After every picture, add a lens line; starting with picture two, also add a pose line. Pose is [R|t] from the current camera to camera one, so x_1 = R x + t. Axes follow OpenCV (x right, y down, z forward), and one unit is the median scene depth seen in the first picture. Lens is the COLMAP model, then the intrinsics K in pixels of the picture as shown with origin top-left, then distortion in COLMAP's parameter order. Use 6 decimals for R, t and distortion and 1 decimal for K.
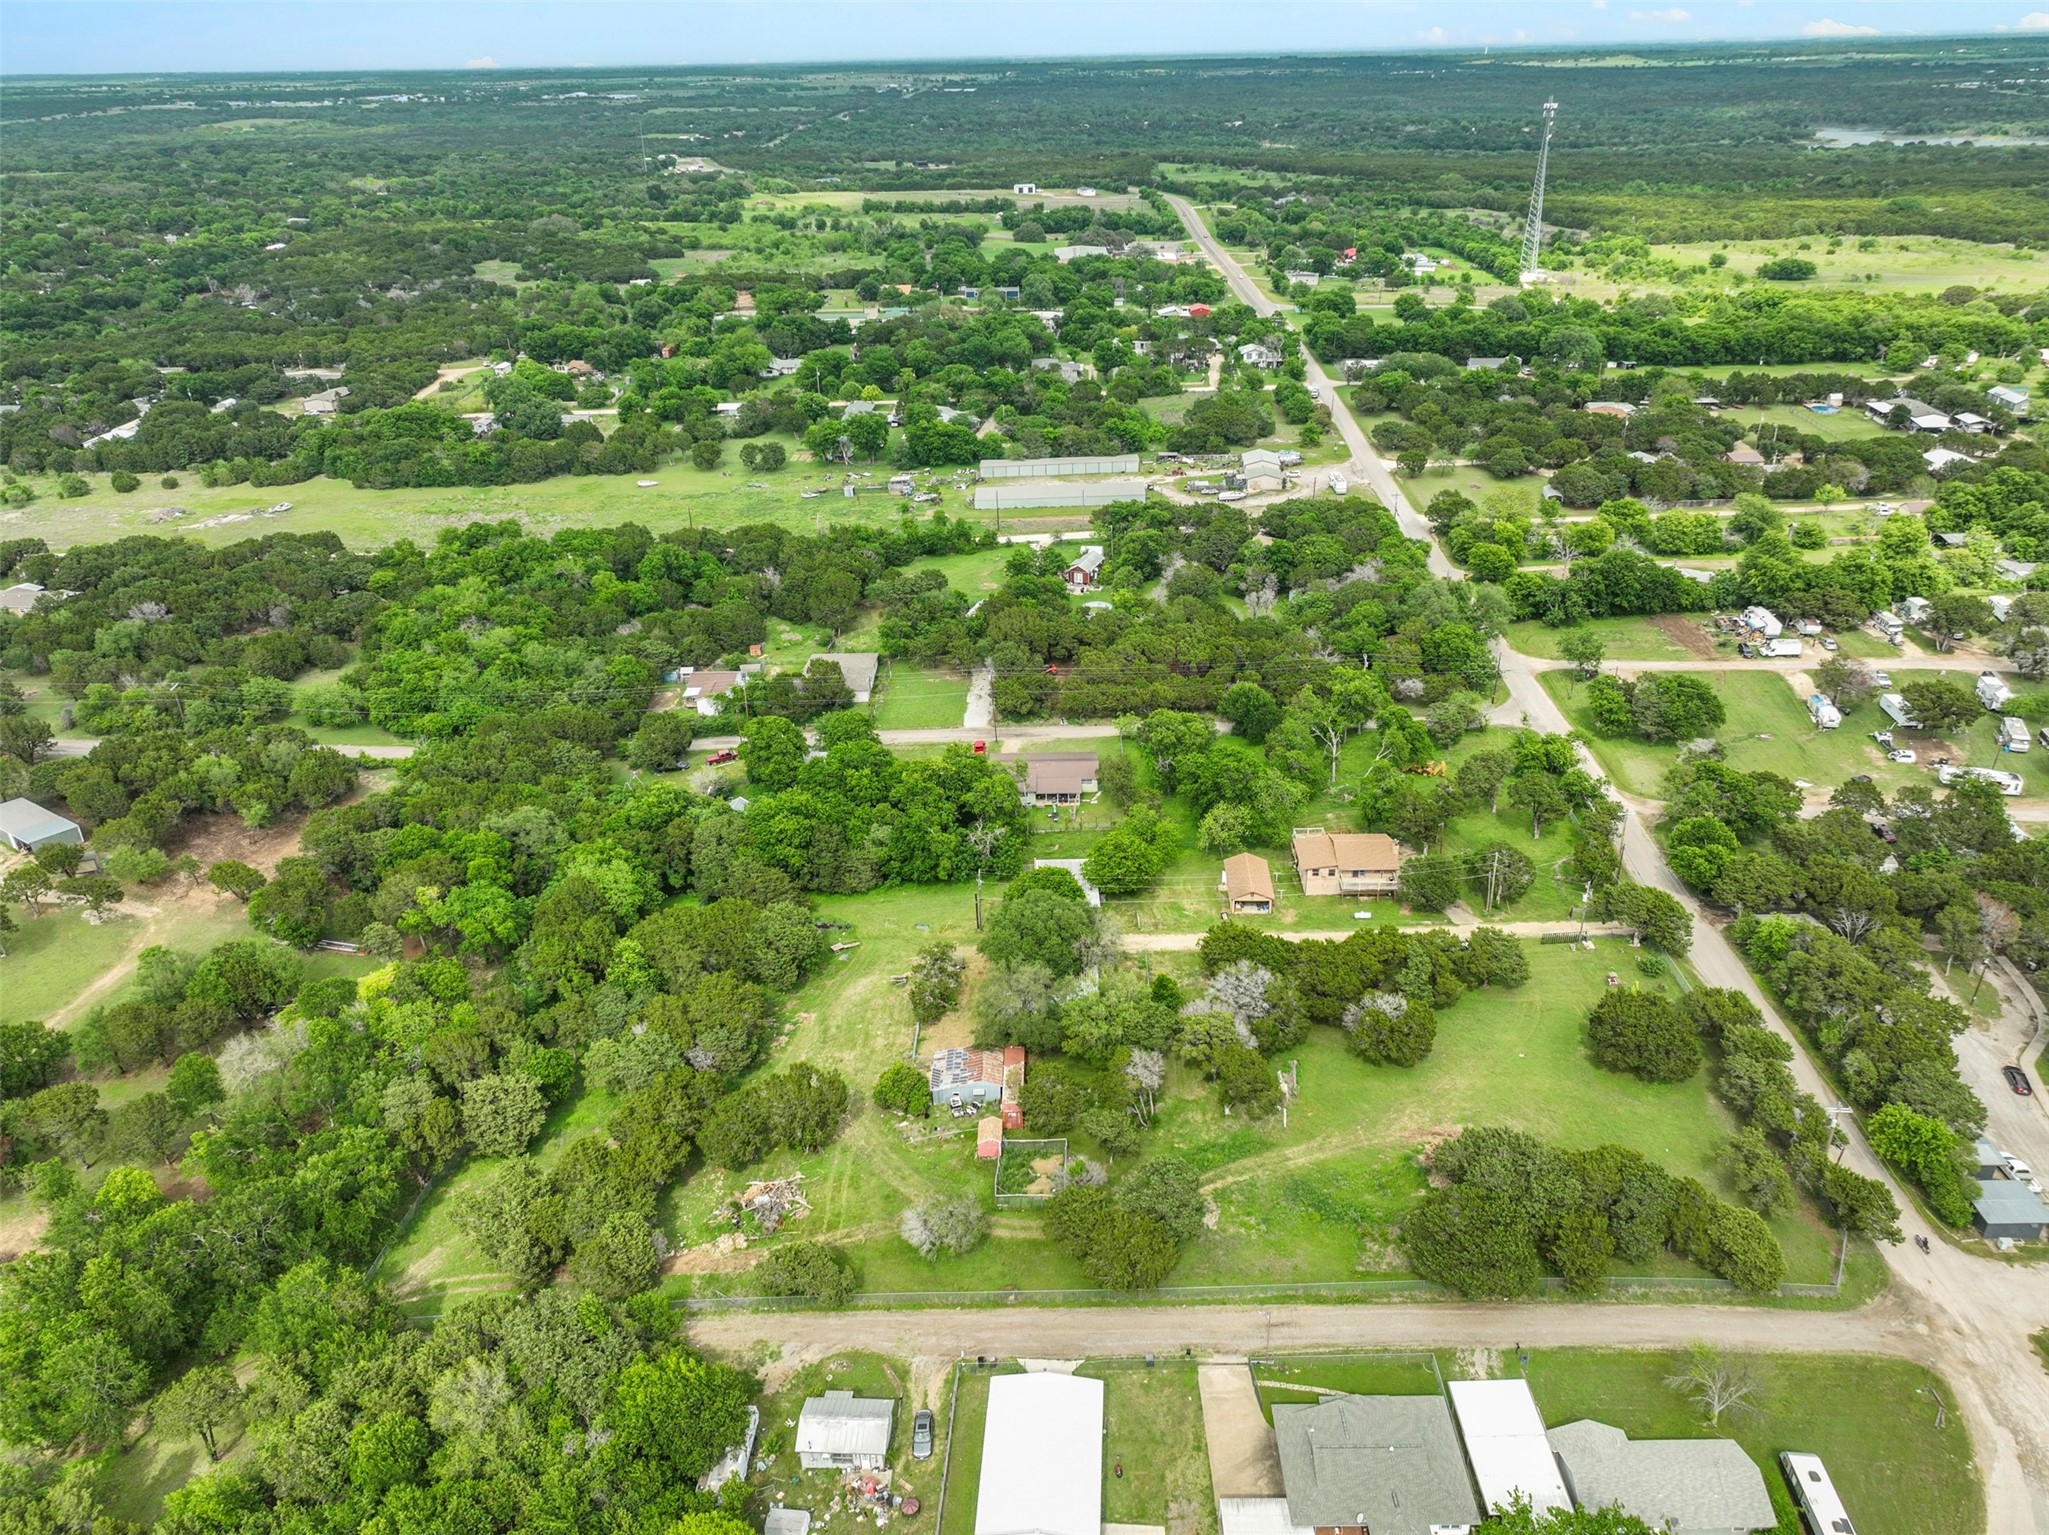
lens RADIAL K [[1416.2, 0, 1024.5], [0, 1416.2, 767.5], [0, 0, 1]] dist [0.007842, 0.006470]
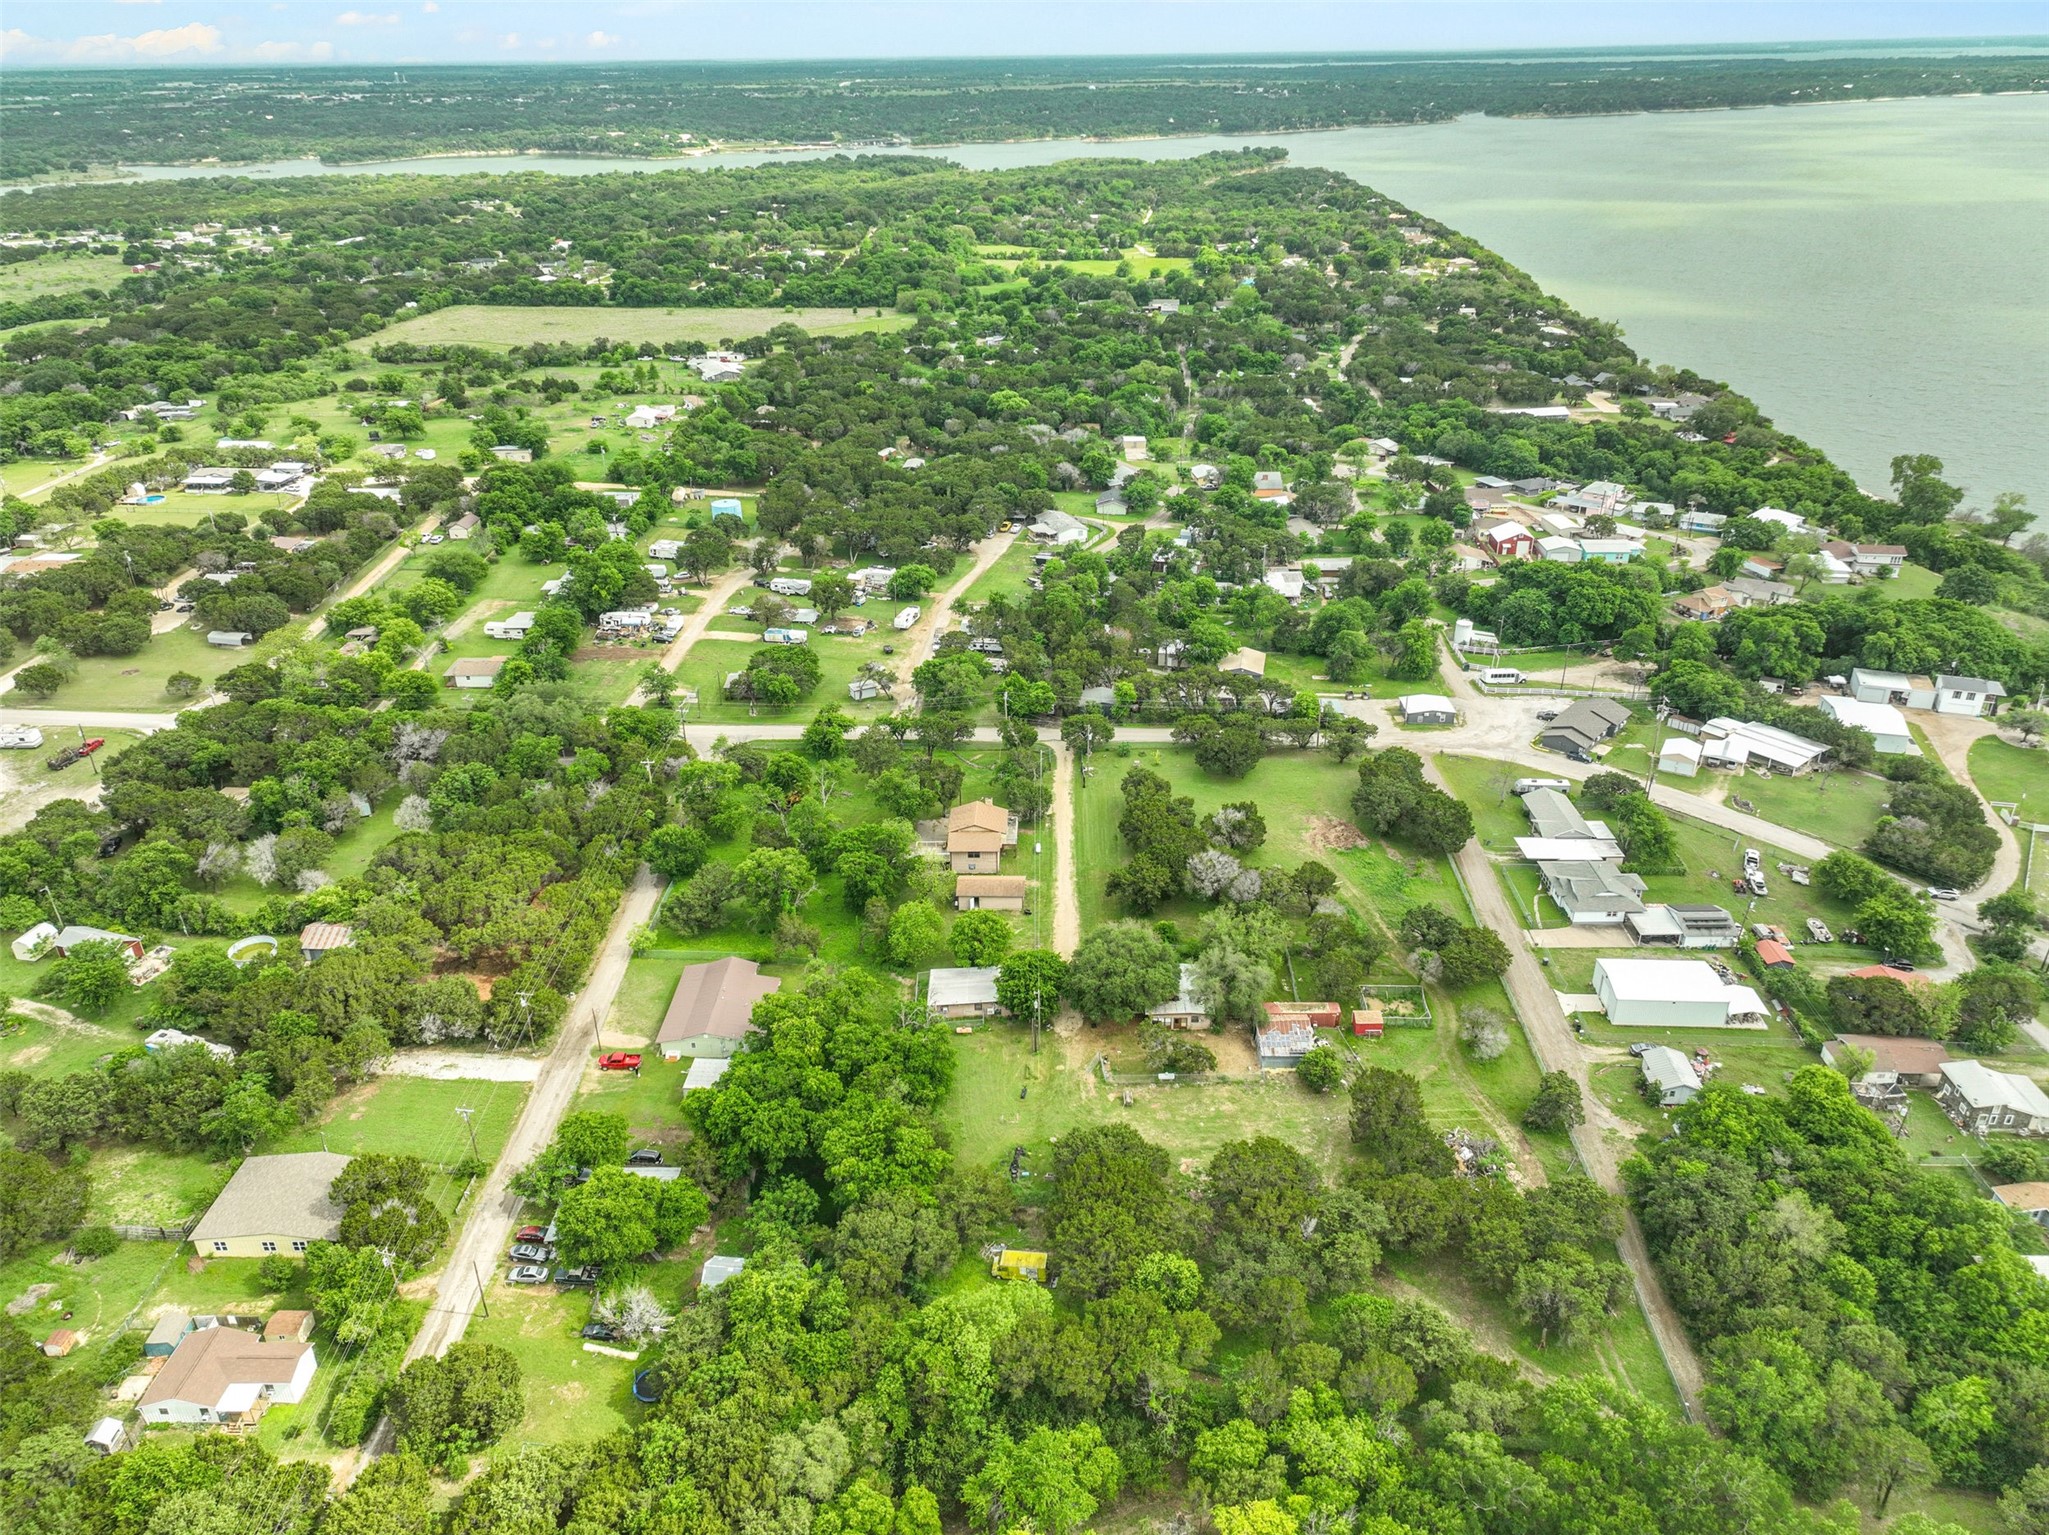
lens RADIAL K [[1418.3, 0, 1030.4], [0, 1418.3, 801.2], [0, 0, 1]] dist [0.000753, 0.013947]
pose [[-0.002222, -0.449833, 0.893110, -0.846725], [0.461095, 0.792042, 0.400076, -0.425437], [-0.887348, 0.412697, 0.205655, 0.750628]]
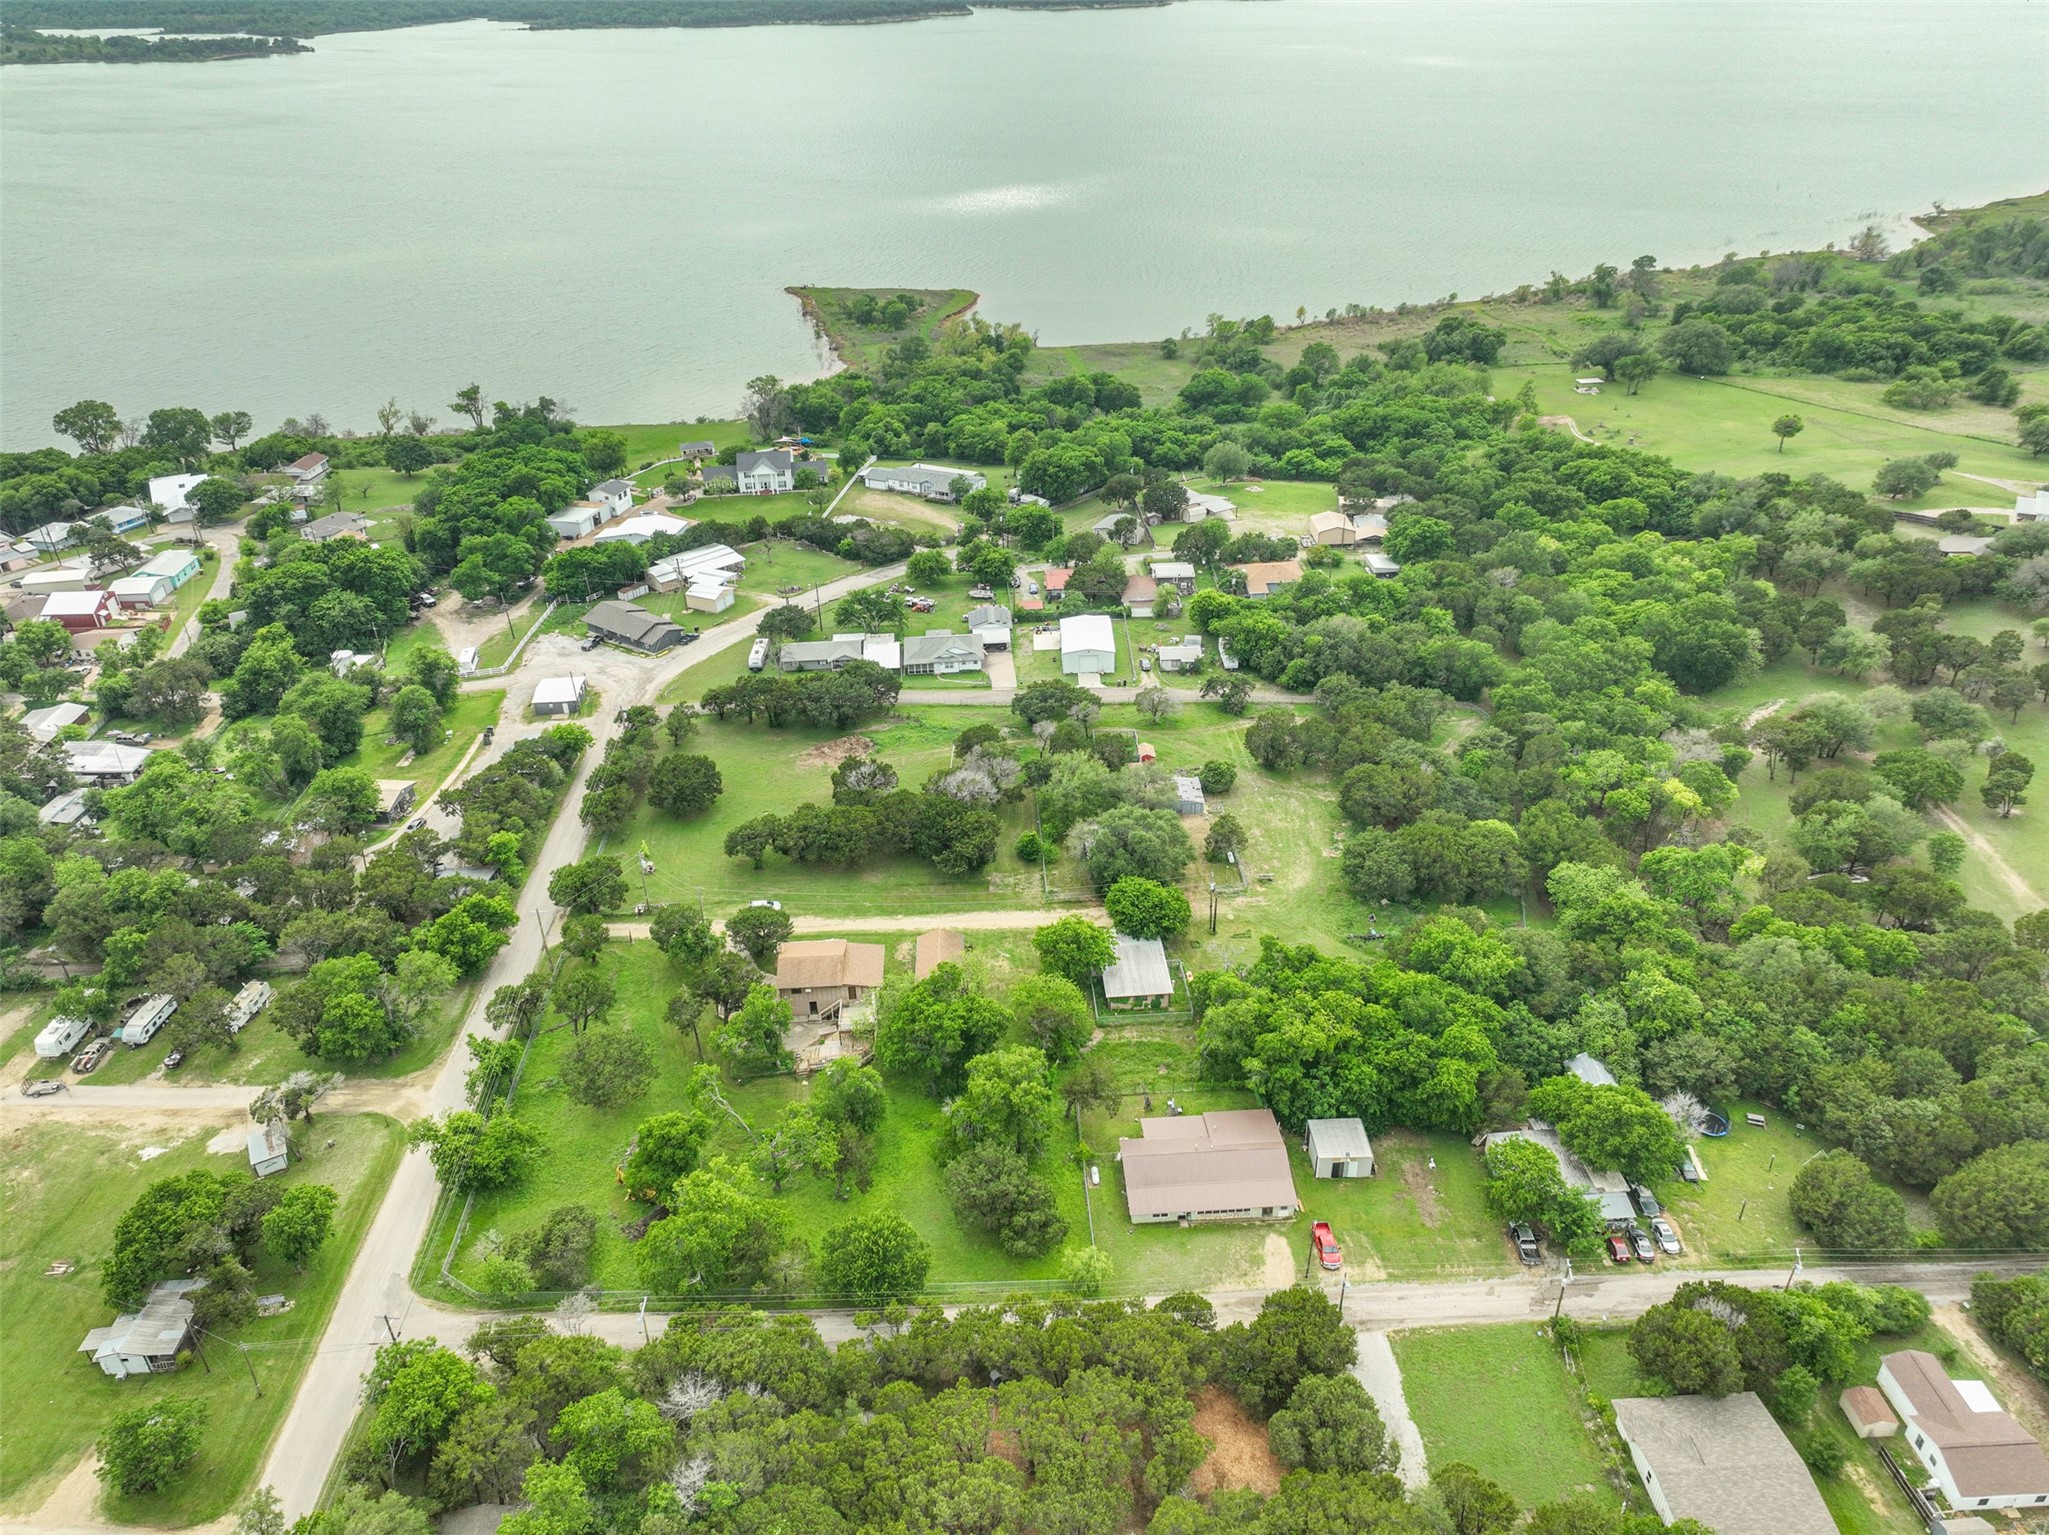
lens RADIAL K [[1431.2, 0, 1037.0], [0, 1431.2, 774.0], [0, 0, 1]] dist [0.002268, 0.009006]
pose [[-0.995586, 0.076799, -0.053947, 0.142622], [-0.004271, 0.537135, 0.843485, -0.820816], [0.093756, 0.839993, -0.534436, 1.474323]]
